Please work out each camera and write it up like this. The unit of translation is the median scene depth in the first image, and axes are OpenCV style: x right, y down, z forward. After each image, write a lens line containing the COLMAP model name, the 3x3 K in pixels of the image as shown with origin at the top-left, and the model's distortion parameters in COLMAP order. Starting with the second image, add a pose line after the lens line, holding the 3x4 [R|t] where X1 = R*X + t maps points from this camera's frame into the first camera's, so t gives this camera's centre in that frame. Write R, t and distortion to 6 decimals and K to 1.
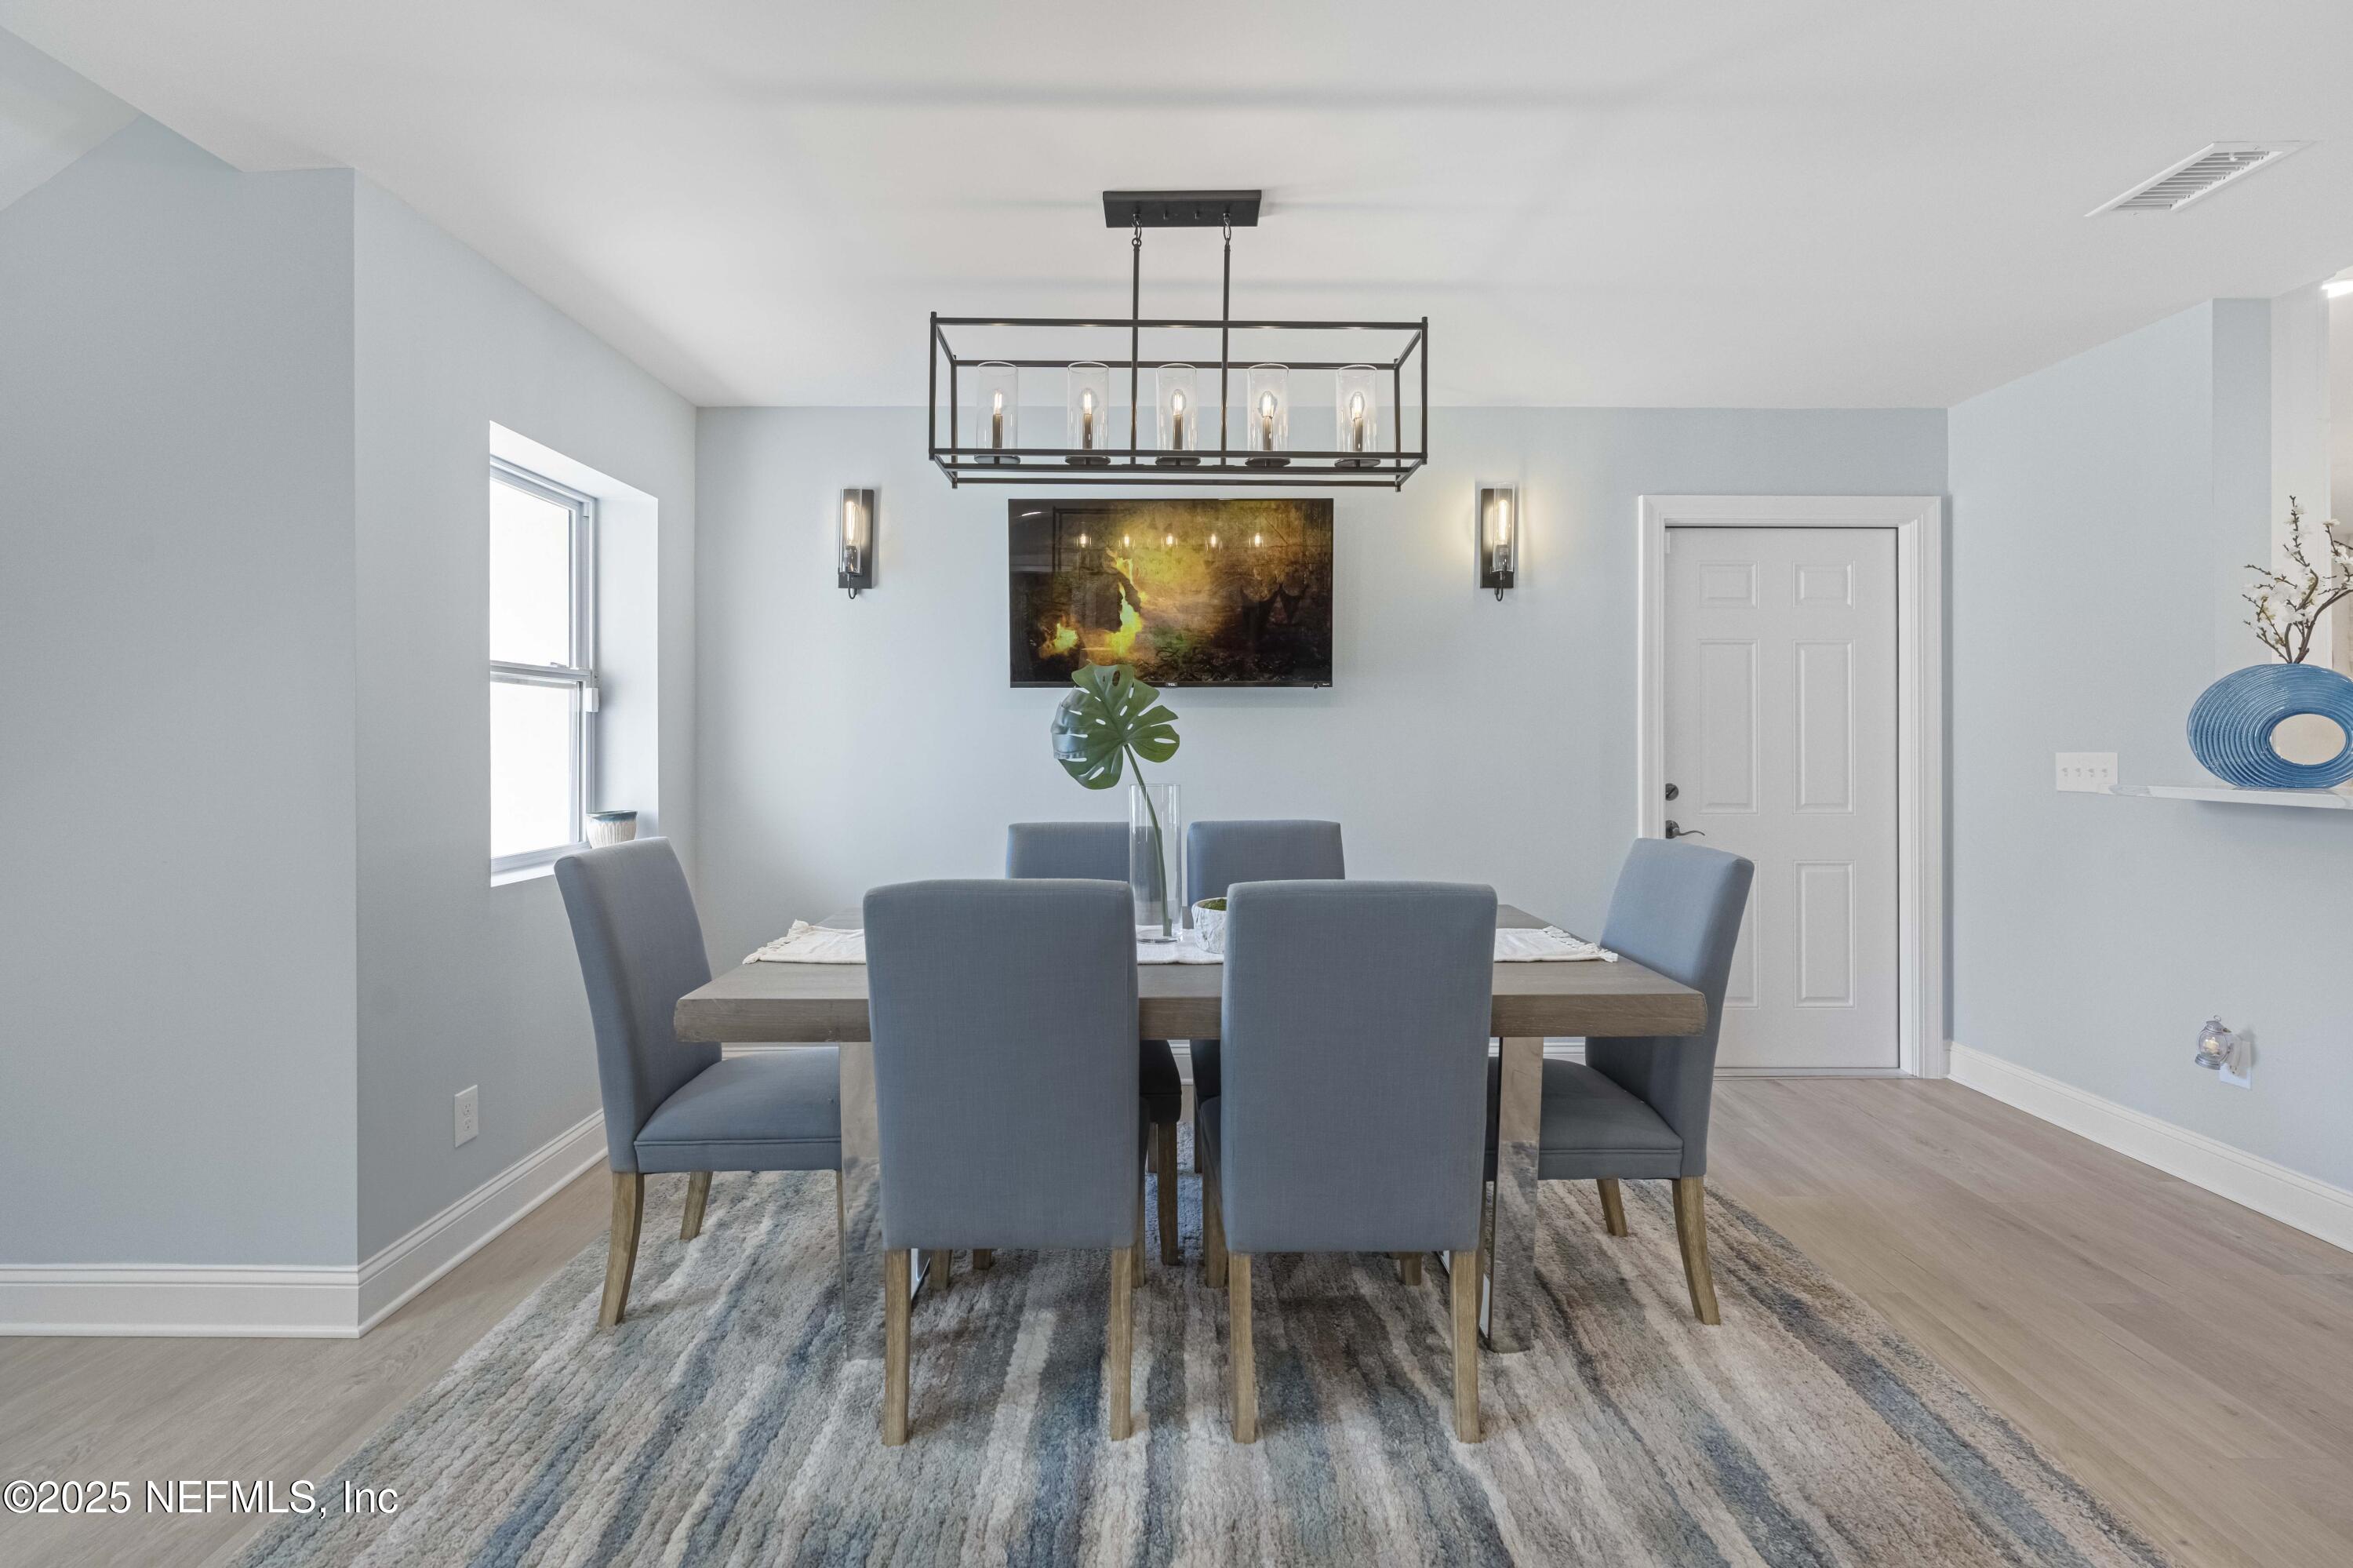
lens RADIAL K [[1067.9, 0, 1158.9], [0, 1067.9, 727.8], [0, 0, 1]] dist [-0.001130, -0.000427]
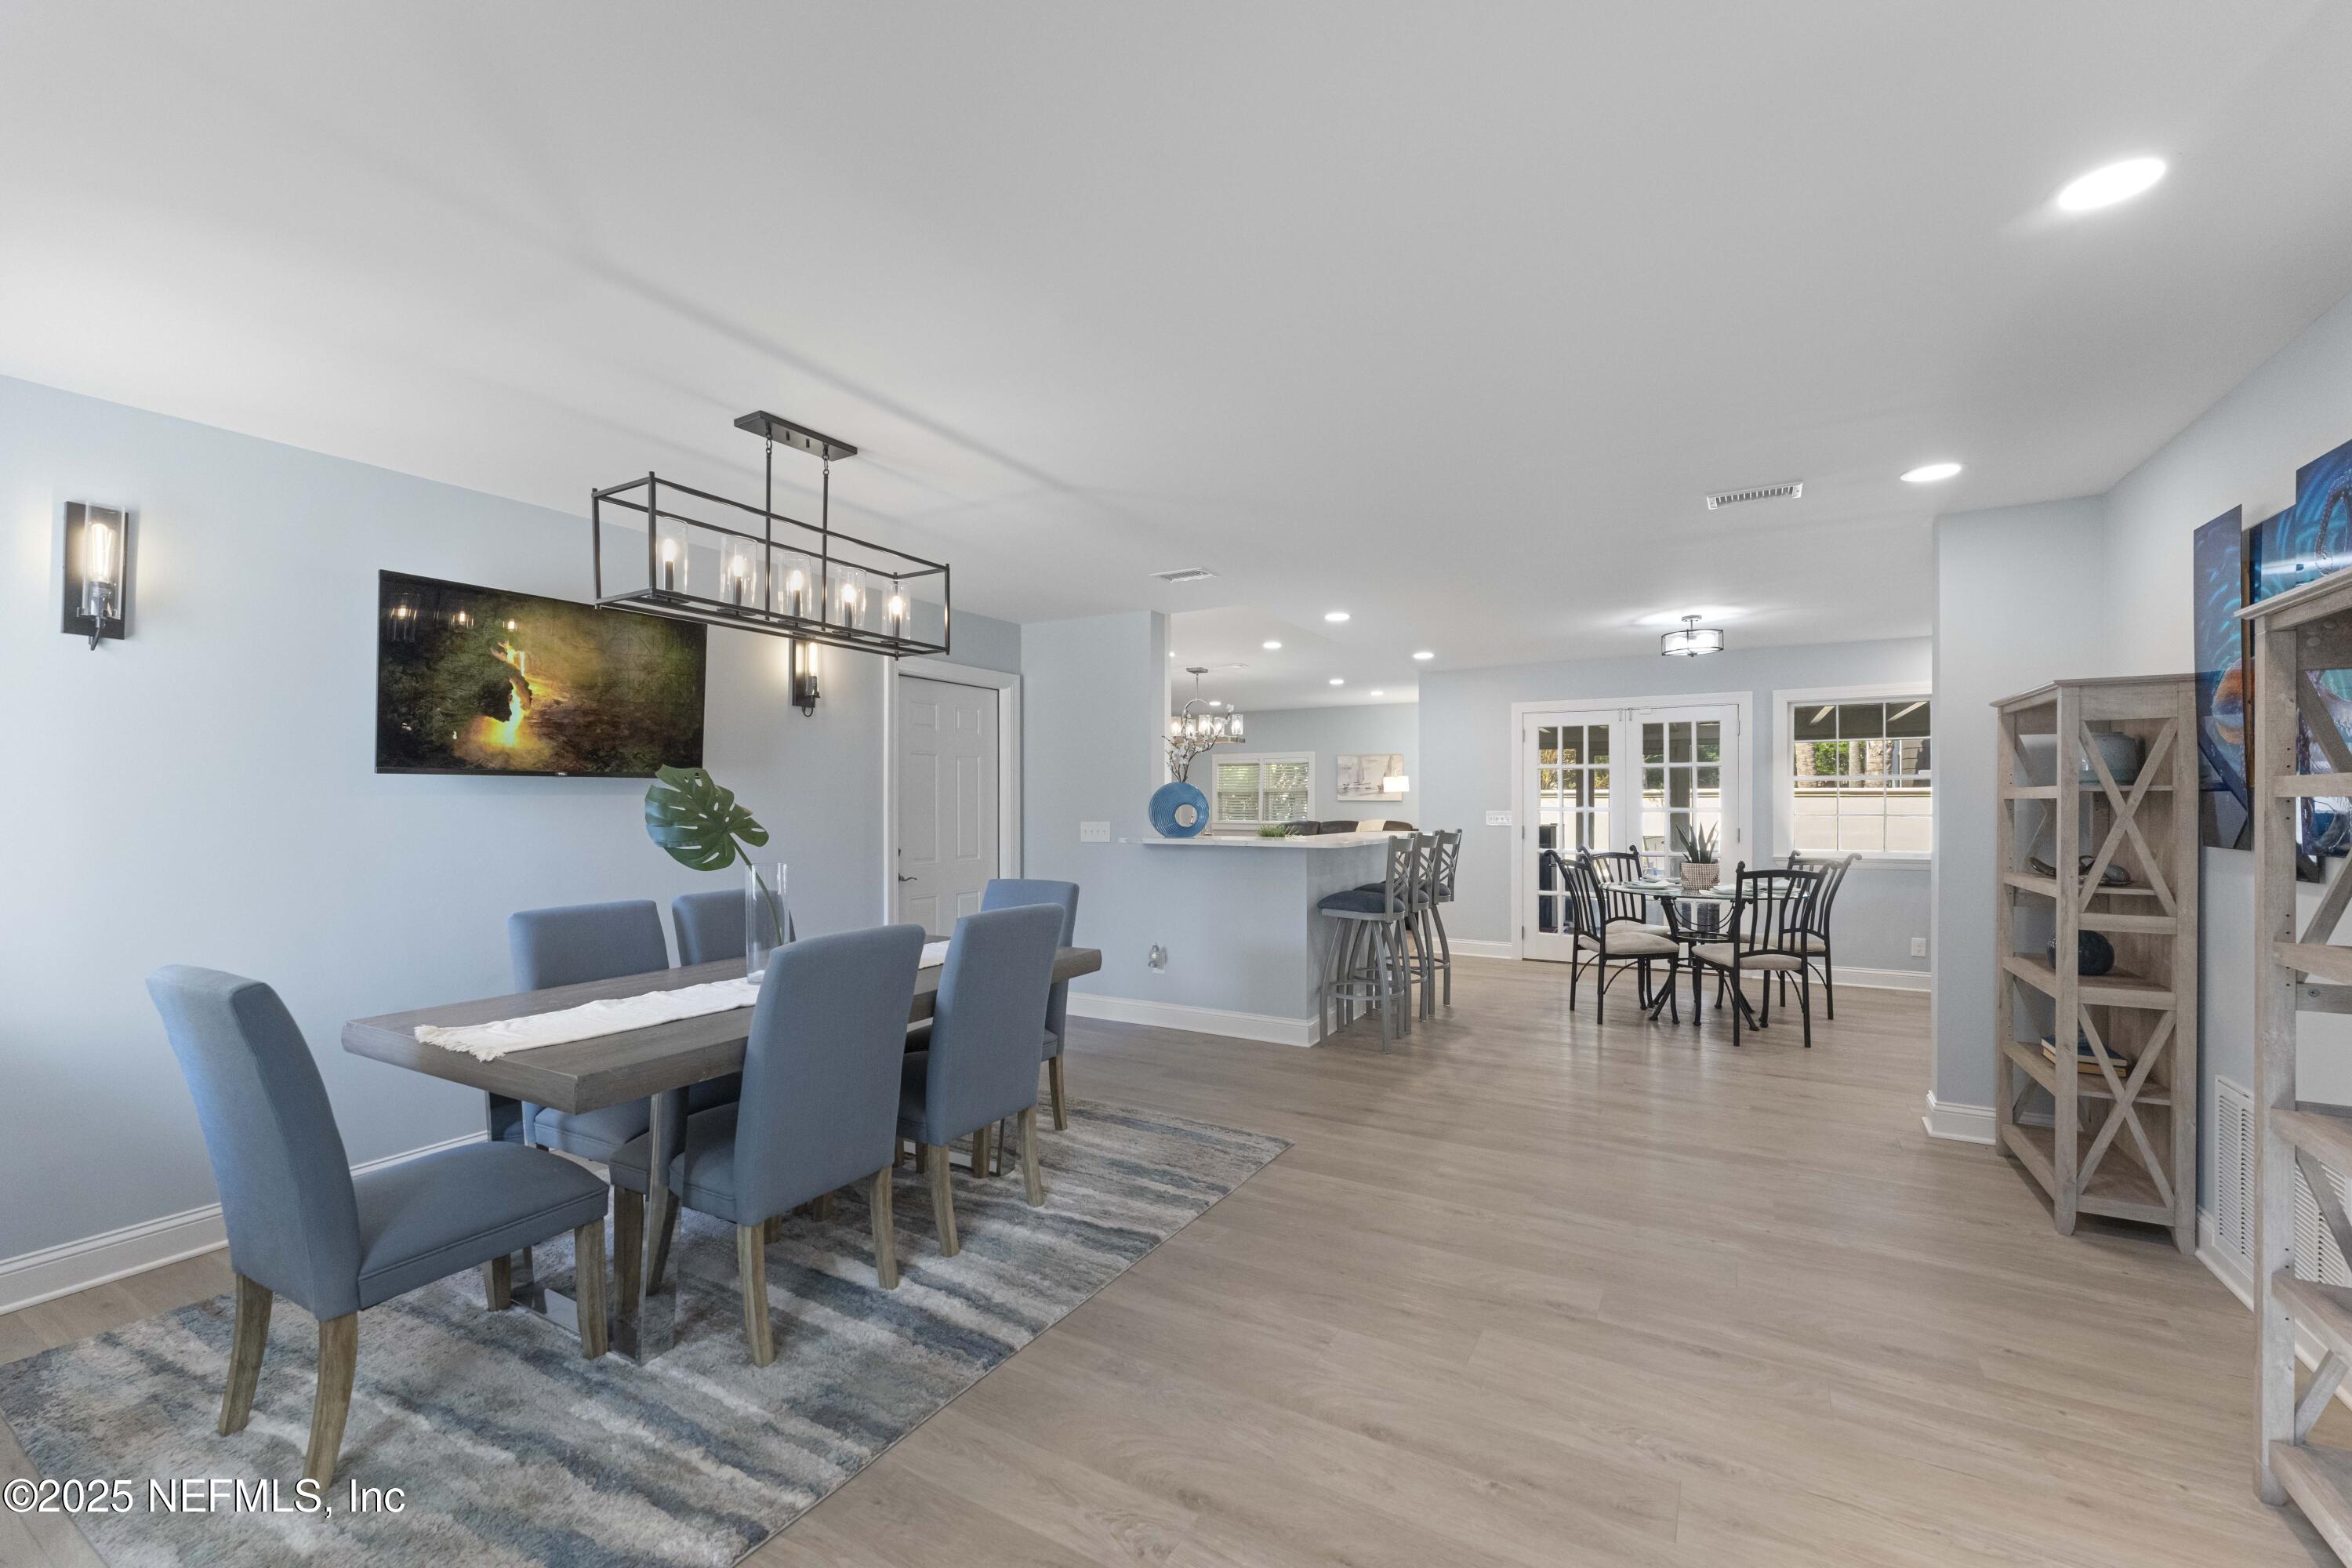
lens RADIAL K [[947.5, 0, 1196.4], [0, 947.5, 800.1], [0, 0, 1]] dist [-0.002285, 0.001642]
pose [[0.496429, 0.000693, 0.868077, -0.778002], [-0.005365, 0.999983, 0.002270, -0.031418], [-0.868061, -0.005784, 0.496424, -0.037862]]
